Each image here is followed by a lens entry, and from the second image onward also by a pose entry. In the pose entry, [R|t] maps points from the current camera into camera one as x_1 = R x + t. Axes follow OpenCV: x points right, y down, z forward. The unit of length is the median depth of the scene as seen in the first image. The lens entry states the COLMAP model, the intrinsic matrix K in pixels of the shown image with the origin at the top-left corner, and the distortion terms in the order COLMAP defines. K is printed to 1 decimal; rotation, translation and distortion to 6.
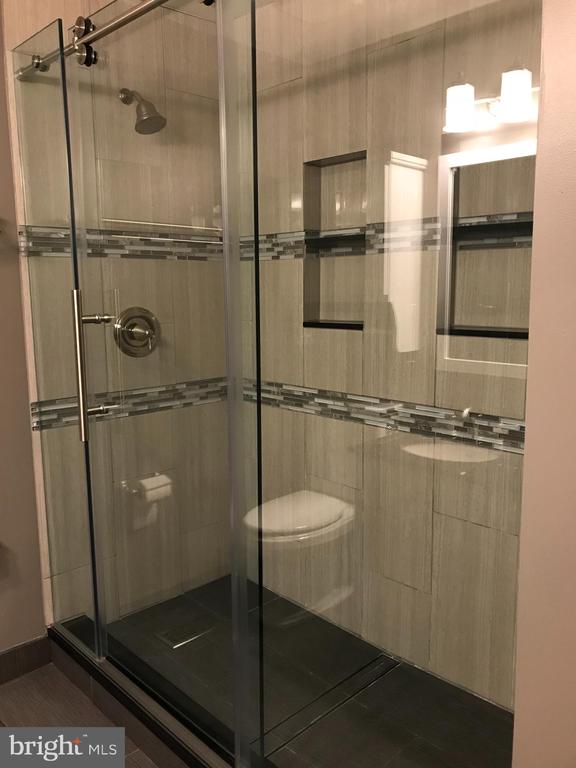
lens RADIAL K [[631.6, 0, 286.9], [0, 631.6, 385.0], [0, 0, 1]] dist [0.036338, -0.050475]
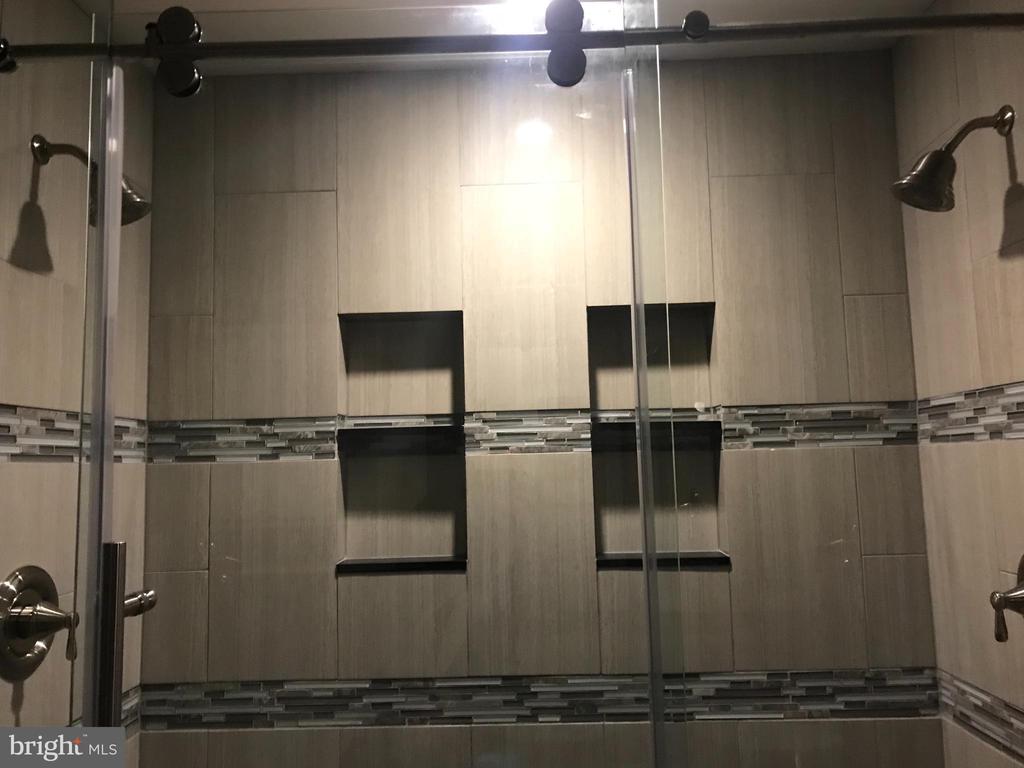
lens RADIAL K [[842.1, 0, 512.2], [0, 842.1, 381.7], [0, 0, 1]] dist [0.036338, -0.050475]
pose [[0.709746, 0.060440, 0.701860, -0.432496], [0.125033, 0.969686, -0.209941, -0.081239], [-0.693273, 0.236760, 0.680674, 0.310193]]
